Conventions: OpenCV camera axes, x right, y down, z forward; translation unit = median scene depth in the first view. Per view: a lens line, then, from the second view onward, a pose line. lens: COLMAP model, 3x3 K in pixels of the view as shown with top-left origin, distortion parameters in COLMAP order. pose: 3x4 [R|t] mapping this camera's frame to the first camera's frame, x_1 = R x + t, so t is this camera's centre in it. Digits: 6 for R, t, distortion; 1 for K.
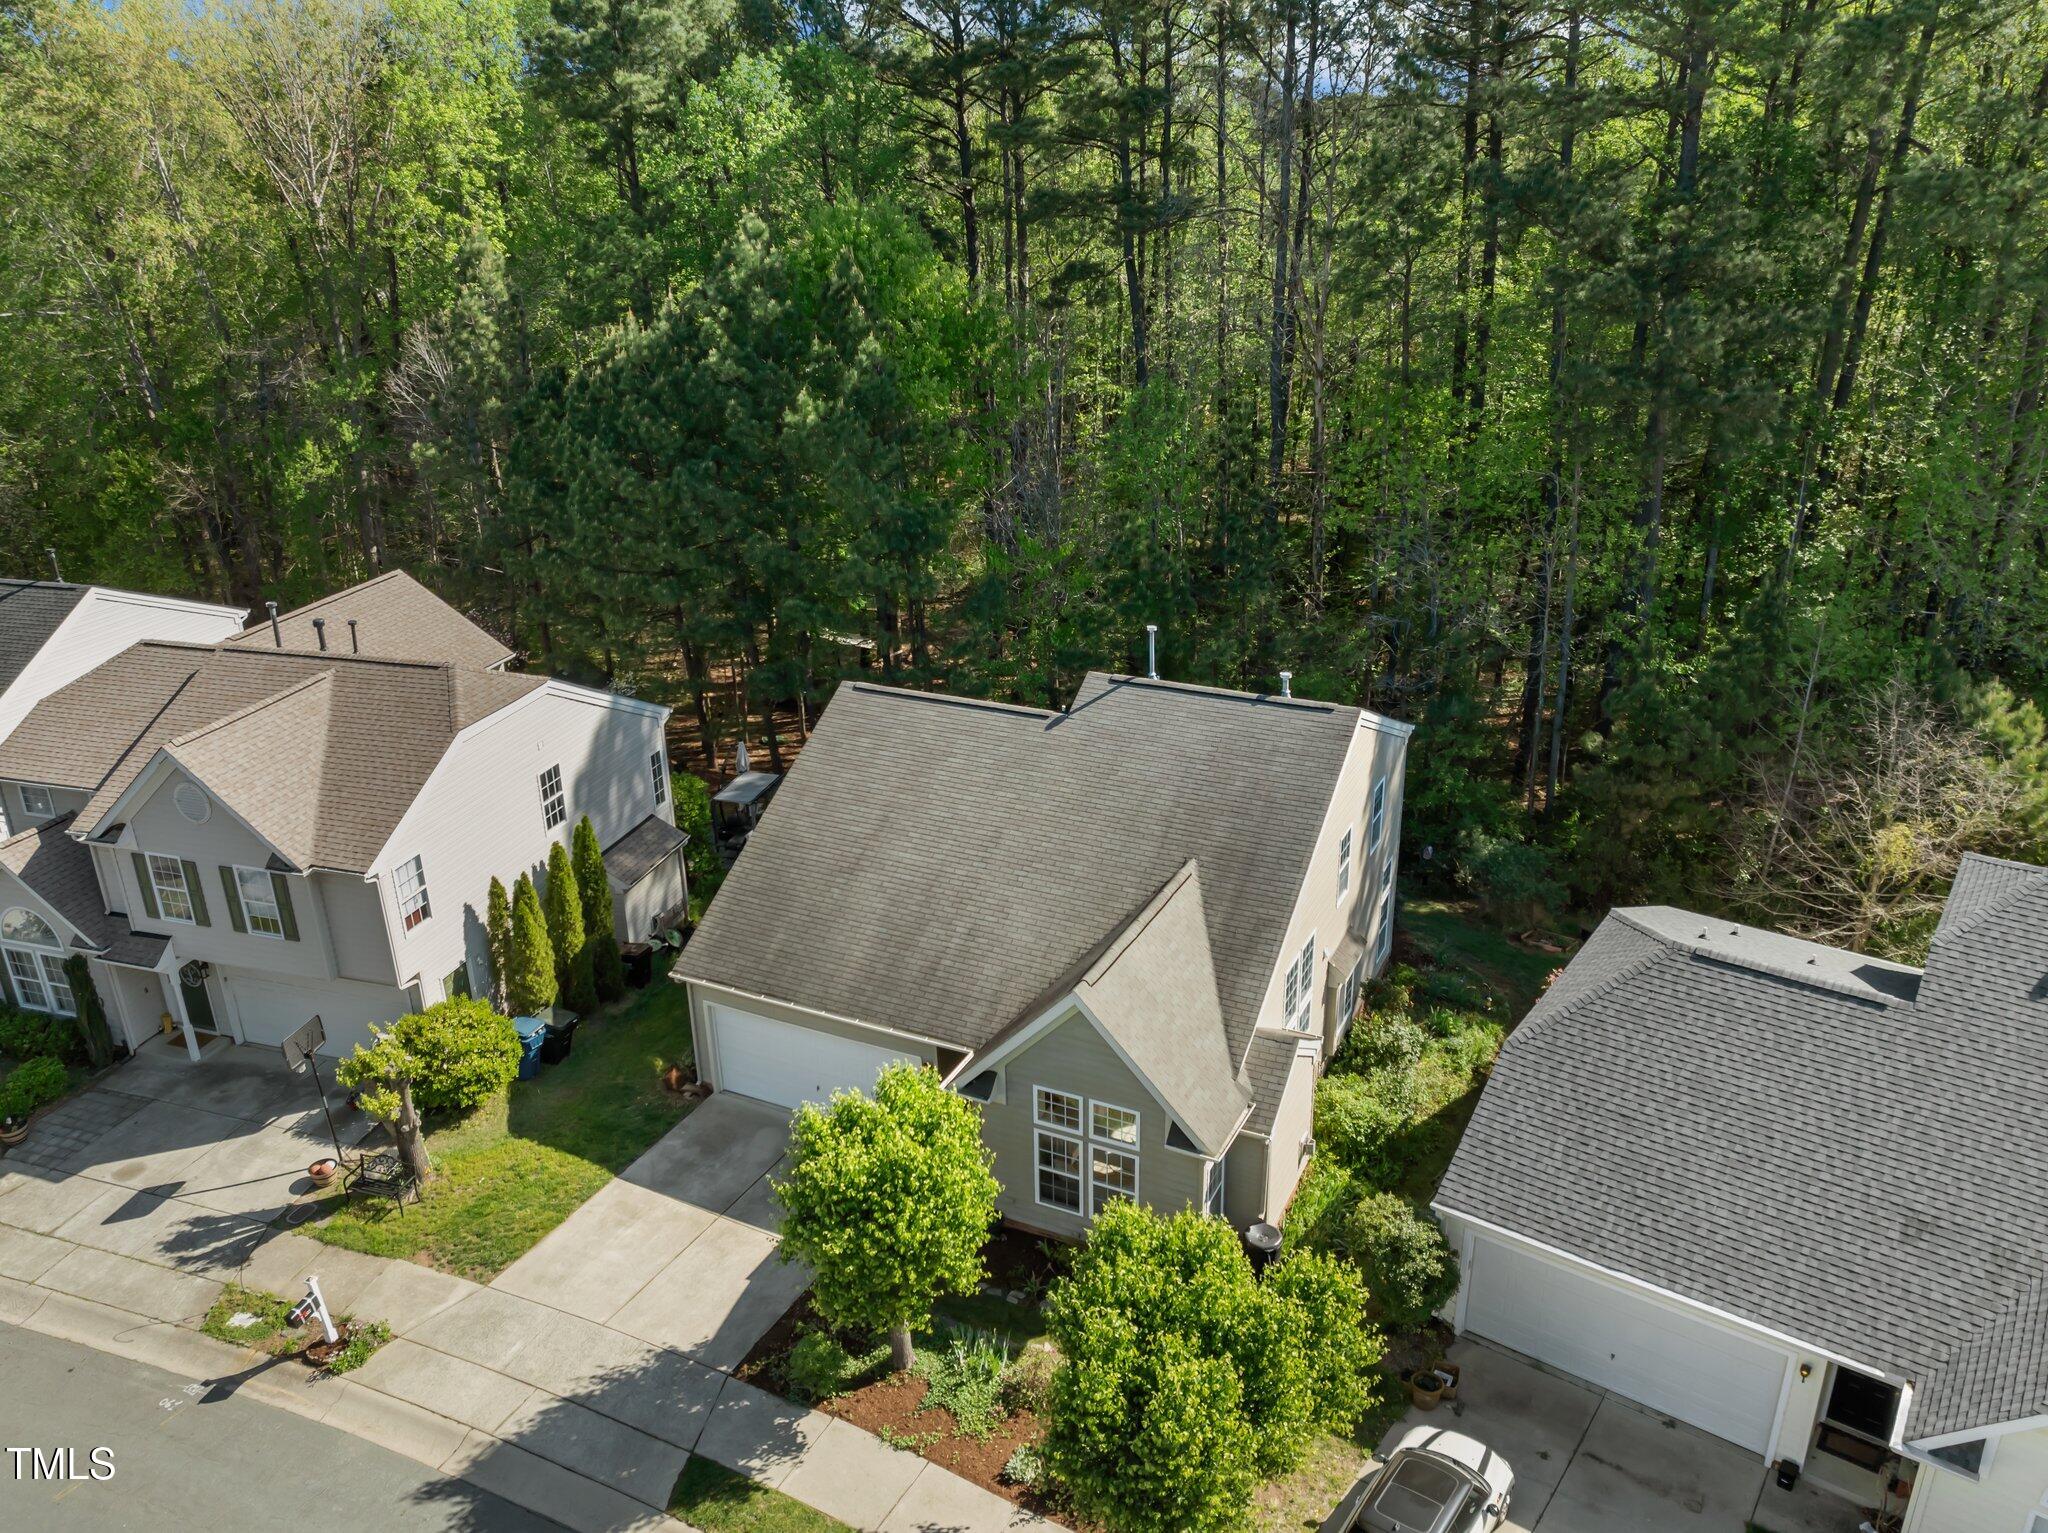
lens RADIAL K [[1477.6, 0, 1028.8], [0, 1477.6, 761.5], [0, 0, 1]] dist [-0.033042, -0.000911]
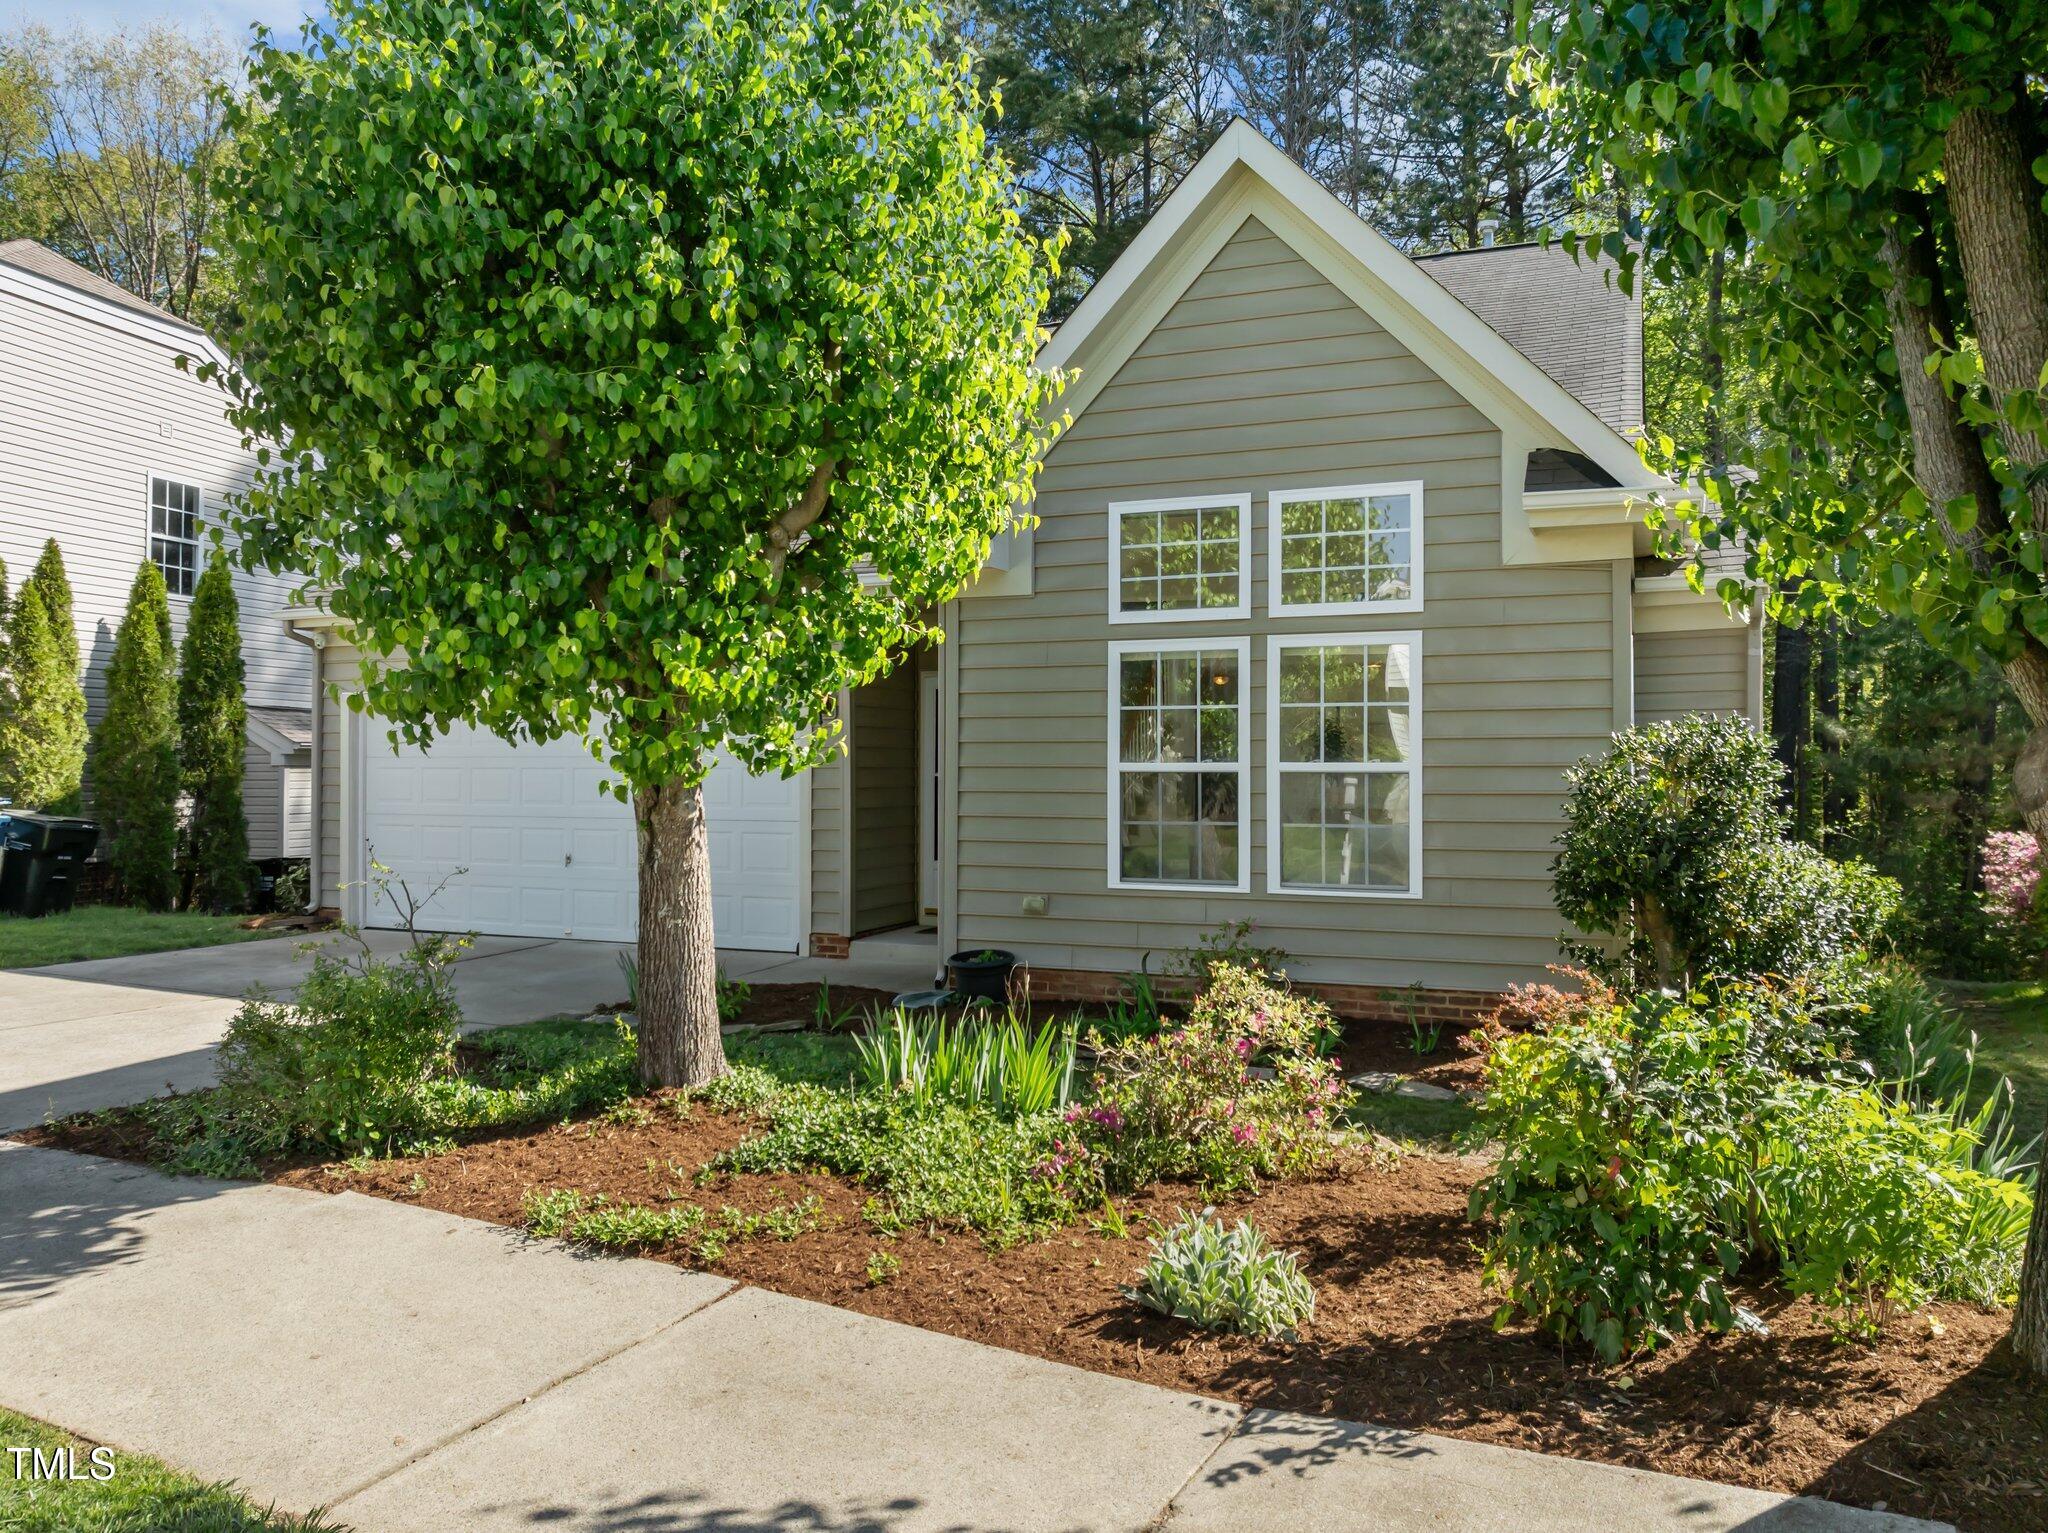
lens RADIAL K [[1477.6, 0, 1028.8], [0, 1477.6, 761.5], [0, 0, 1]] dist [-0.033042, -0.000911]
pose [[0.998529, 0.017808, 0.051216, -0.030355], [0.002078, 0.931274, -0.364312, 0.356608], [-0.054184, 0.363883, 0.929867, 0.578138]]
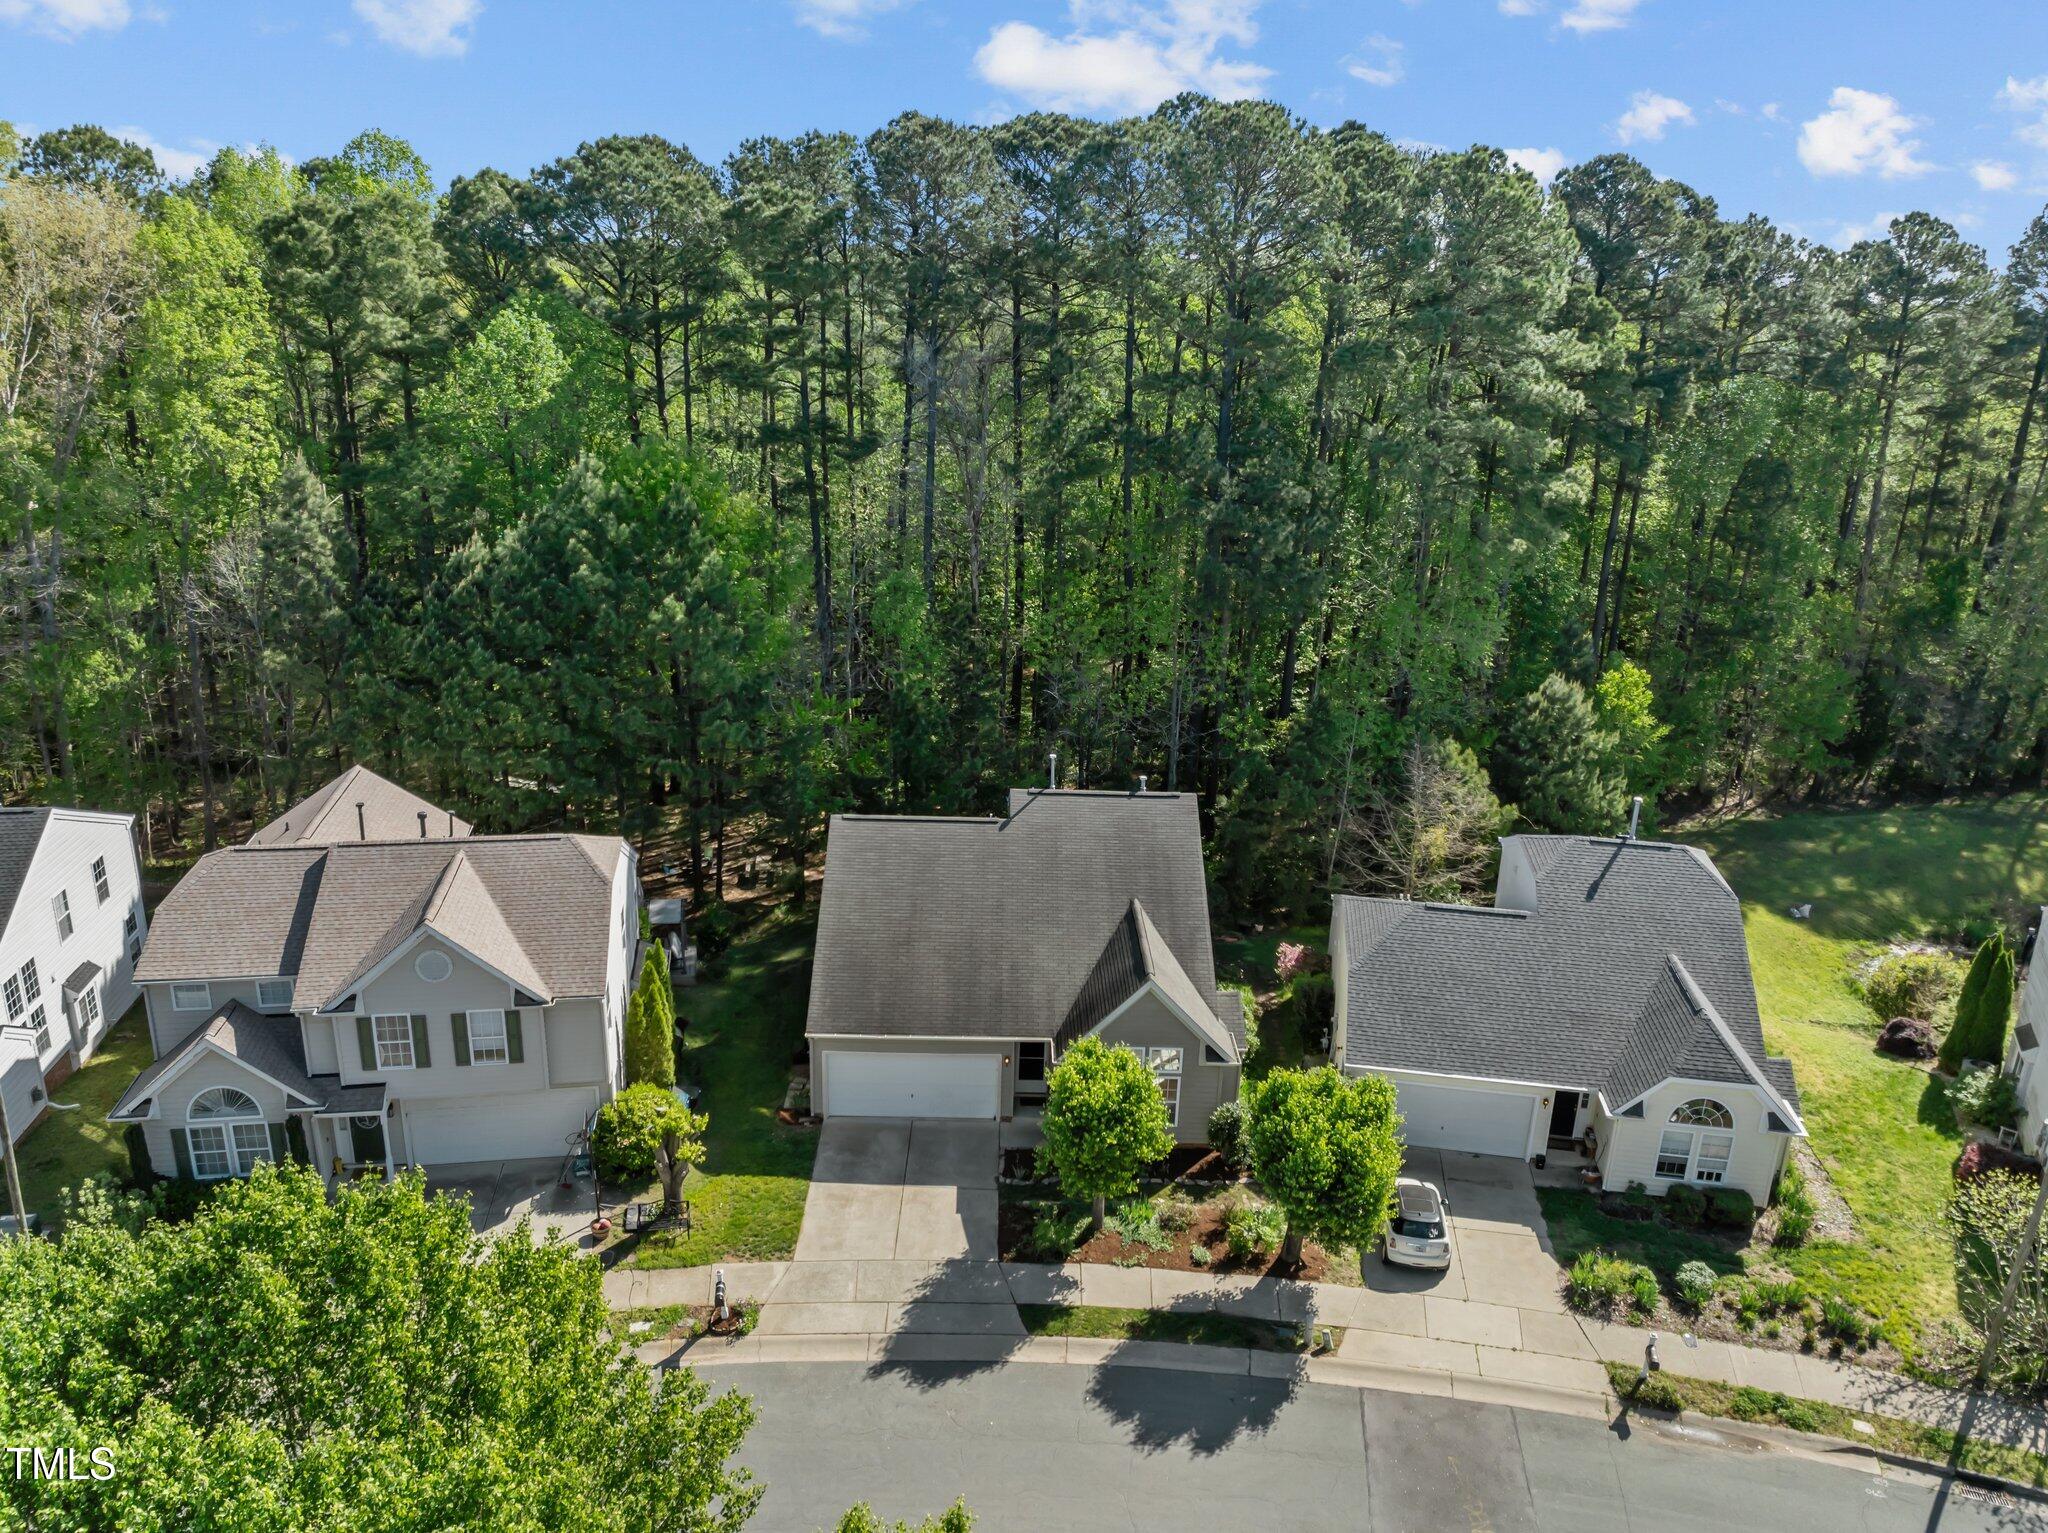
lens RADIAL K [[1407.6, 0, 1024.0], [0, 1407.6, 766.5], [0, 0, 1]] dist [-0.031495, -0.000305]
pose [[0.895407, -0.097632, 0.434412, -0.608670], [0.125668, 0.991411, -0.036211, -0.033238], [-0.427146, 0.087015, 0.899986, -0.303423]]
